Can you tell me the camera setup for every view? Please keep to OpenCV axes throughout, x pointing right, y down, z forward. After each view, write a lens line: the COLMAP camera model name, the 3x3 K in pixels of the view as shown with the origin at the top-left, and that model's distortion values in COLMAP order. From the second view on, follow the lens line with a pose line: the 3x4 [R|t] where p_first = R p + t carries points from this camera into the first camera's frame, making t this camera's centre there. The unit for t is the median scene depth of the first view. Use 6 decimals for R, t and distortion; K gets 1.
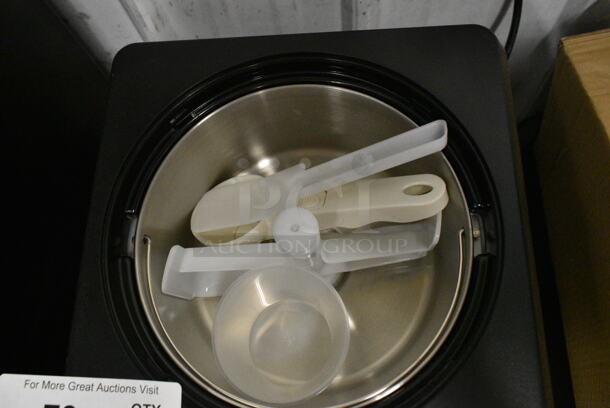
lens RADIAL K [[452.3, 0, 307.0], [0, 452.3, 202.4], [0, 0, 1]] dist [-0.016032, 0.018964]
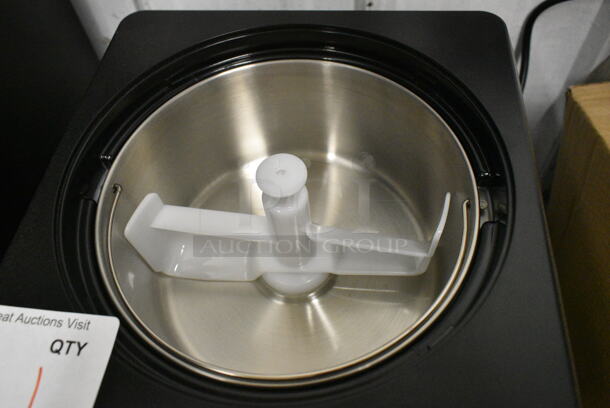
lens RADIAL K [[452.3, 0, 303.9], [0, 452.3, 240.7], [0, 0, 1]] dist [-0.016032, 0.018964]
pose [[0.993647, 0.110624, -0.020667, 0.049523], [-0.112344, 0.964258, -0.239970, 0.378677], [-0.006618, 0.240768, 0.970560, 0.154133]]
